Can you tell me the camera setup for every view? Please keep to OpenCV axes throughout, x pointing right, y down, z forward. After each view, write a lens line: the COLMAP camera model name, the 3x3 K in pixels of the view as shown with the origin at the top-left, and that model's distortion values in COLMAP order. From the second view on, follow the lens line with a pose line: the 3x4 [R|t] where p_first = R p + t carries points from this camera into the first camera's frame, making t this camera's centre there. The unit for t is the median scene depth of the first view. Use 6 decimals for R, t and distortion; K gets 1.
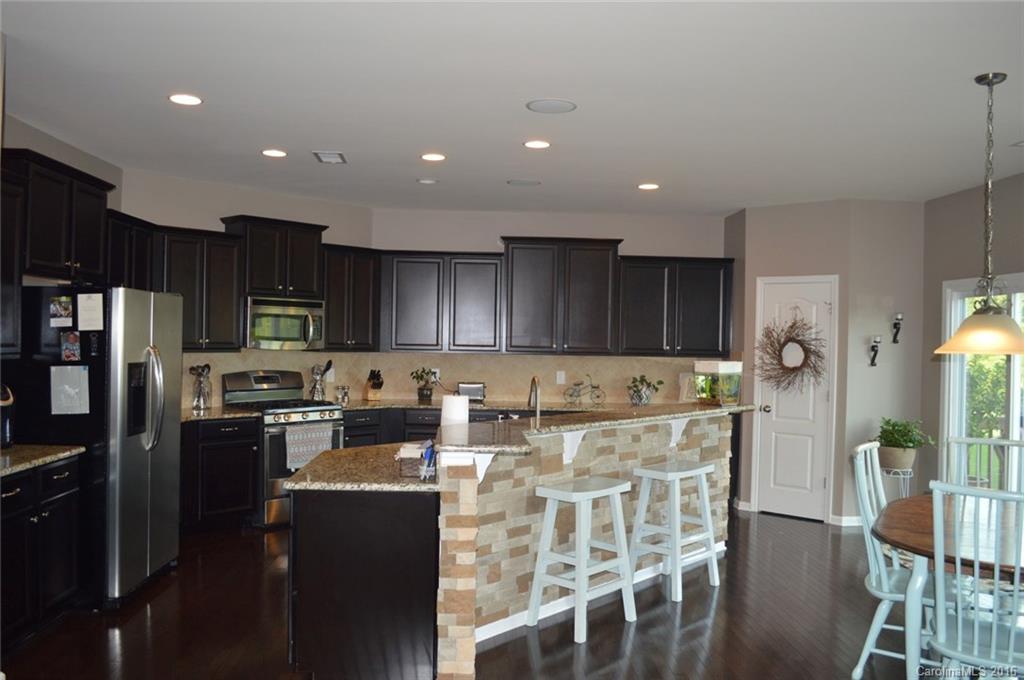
lens RADIAL K [[810.7, 0, 512.0], [0, 810.7, 340.0], [0, 0, 1]] dist [-0.096781, 0.006130]
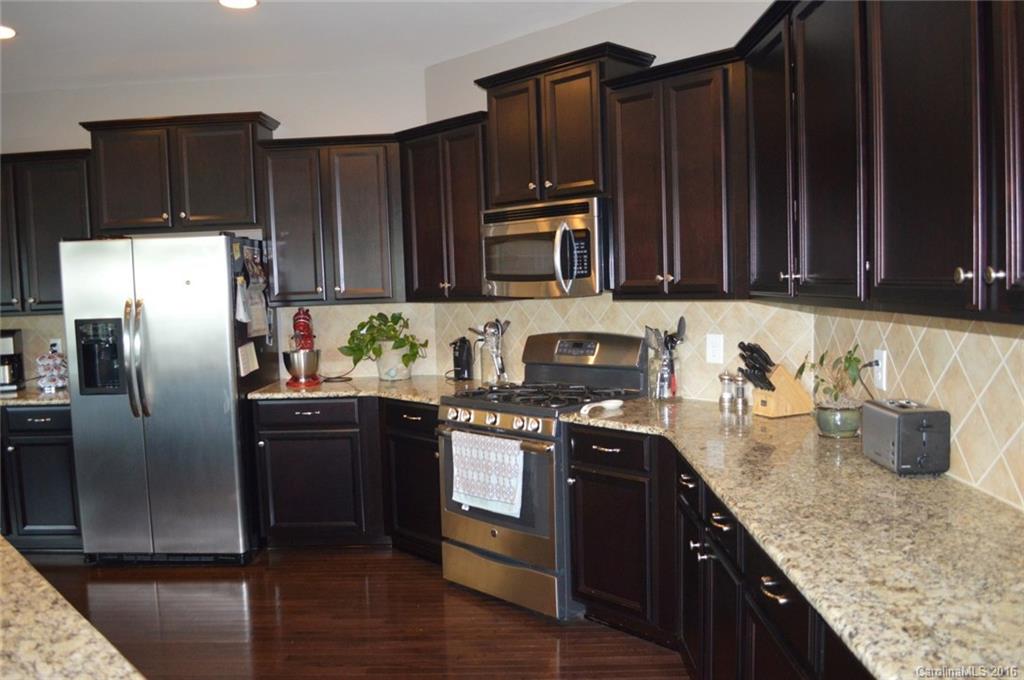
lens RADIAL K [[810.7, 0, 512.0], [0, 810.7, 340.0], [0, 0, 1]] dist [-0.096781, 0.006130]
pose [[-0.076403, 0.054779, -0.995571, 0.273950], [0.027583, 0.998224, 0.052809, 0.011380], [0.996695, -0.023426, -0.077778, 1.006763]]
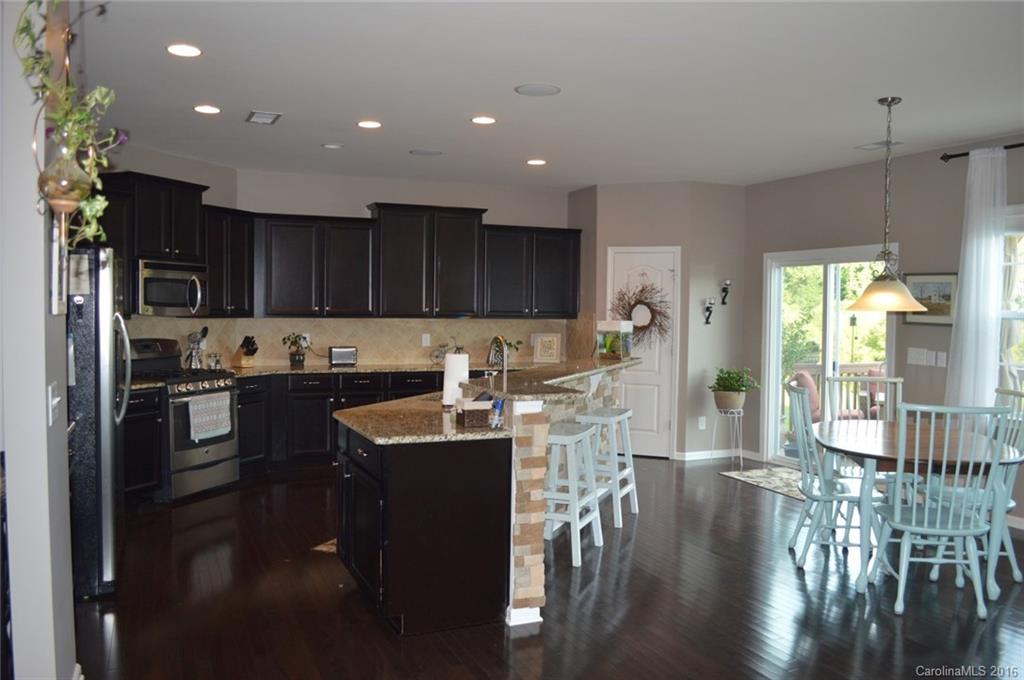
lens RADIAL K [[810.7, 0, 512.0], [0, 810.7, 340.0], [0, 0, 1]] dist [-0.096781, 0.006130]
pose [[0.936062, -0.021987, 0.351148, -0.237456], [0.007256, 0.999040, 0.043213, 0.002445], [-0.351761, -0.037902, 0.935322, -0.019581]]
